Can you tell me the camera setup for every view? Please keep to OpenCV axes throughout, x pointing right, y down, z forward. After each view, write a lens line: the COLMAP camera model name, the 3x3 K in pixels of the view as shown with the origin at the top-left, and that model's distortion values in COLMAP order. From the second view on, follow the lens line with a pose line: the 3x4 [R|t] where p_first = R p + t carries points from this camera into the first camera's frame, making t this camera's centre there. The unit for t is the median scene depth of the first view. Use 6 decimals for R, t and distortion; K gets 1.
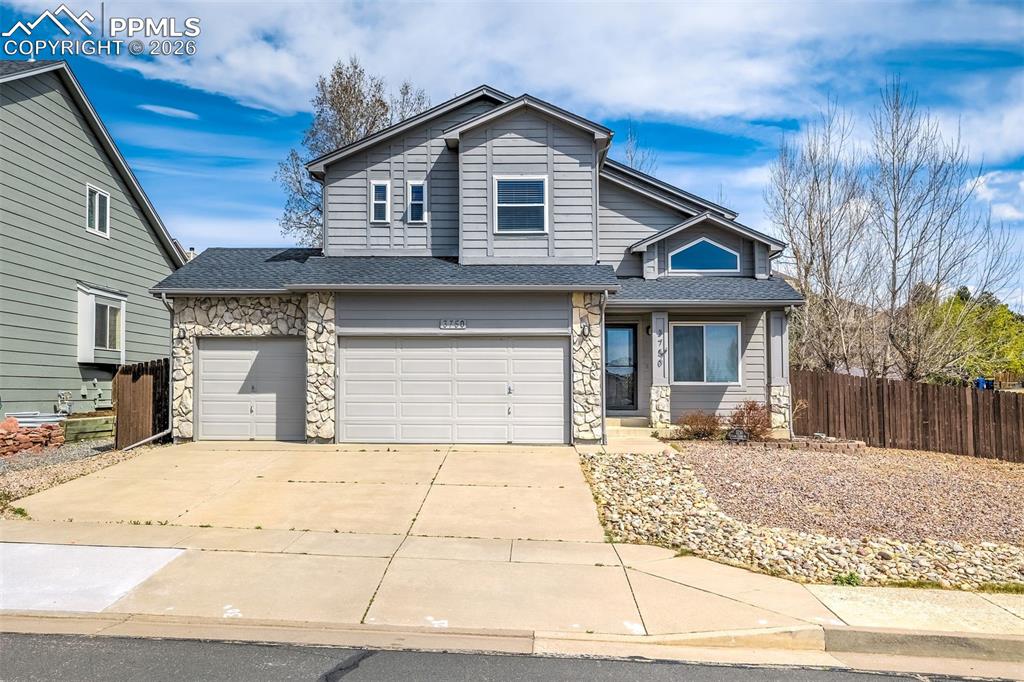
lens RADIAL K [[791.0, 0, 512.0], [0, 791.0, 341.0], [0, 0, 1]] dist [-0.000265, 0.000287]
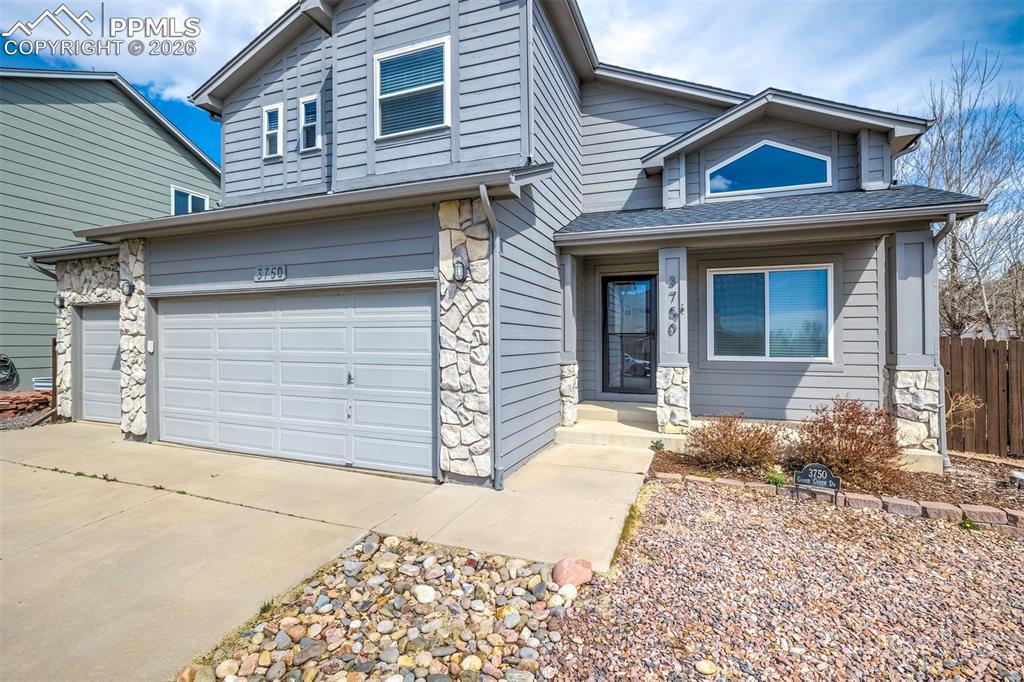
lens RADIAL K [[414.0, 0, 510.7], [0, 414.0, 330.7], [0, 0, 1]] dist [-0.019503, 0.008022]
pose [[0.915838, -0.005654, -0.401509, 0.220085], [0.020564, 0.999249, 0.032835, 0.016701], [0.401022, -0.038329, 0.915266, 0.708807]]
